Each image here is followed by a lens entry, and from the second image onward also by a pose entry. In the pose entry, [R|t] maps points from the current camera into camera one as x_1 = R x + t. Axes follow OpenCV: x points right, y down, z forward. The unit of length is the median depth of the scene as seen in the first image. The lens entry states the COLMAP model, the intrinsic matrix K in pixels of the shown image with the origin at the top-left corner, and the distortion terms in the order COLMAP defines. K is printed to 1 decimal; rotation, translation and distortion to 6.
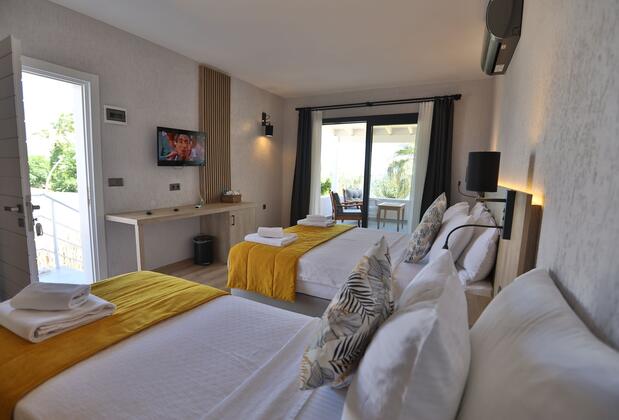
lens RADIAL K [[303.4, 0, 301.7], [0, 303.4, 206.4], [0, 0, 1]] dist [-0.056949, 0.022155]
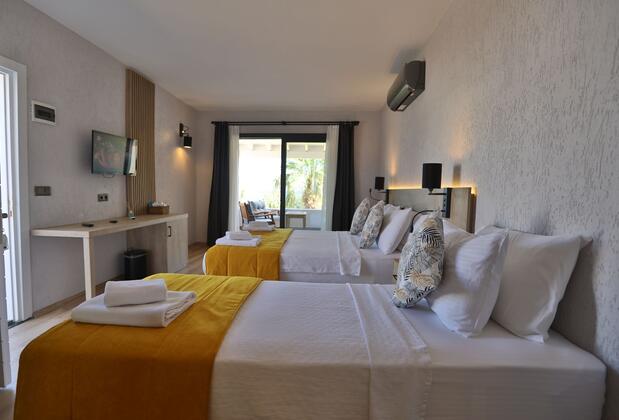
lens RADIAL K [[303.4, 0, 301.7], [0, 303.4, 206.4], [0, 0, 1]] dist [-0.056949, 0.022155]
pose [[0.913430, -0.026986, 0.406099, -0.226025], [0.047892, 0.997994, -0.041404, 0.025899], [-0.404167, 0.057268, 0.912891, -0.051549]]
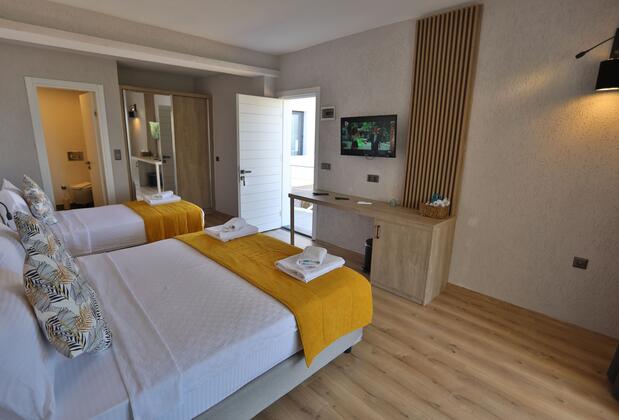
lens RADIAL K [[303.4, 0, 301.7], [0, 303.4, 206.4], [0, 0, 1]] dist [-0.056949, 0.022155]
pose [[-0.322249, 0.182709, -0.928856, 0.510749], [-0.138164, 0.961614, 0.237086, -0.163935], [0.936518, 0.204735, -0.284635, 1.020101]]
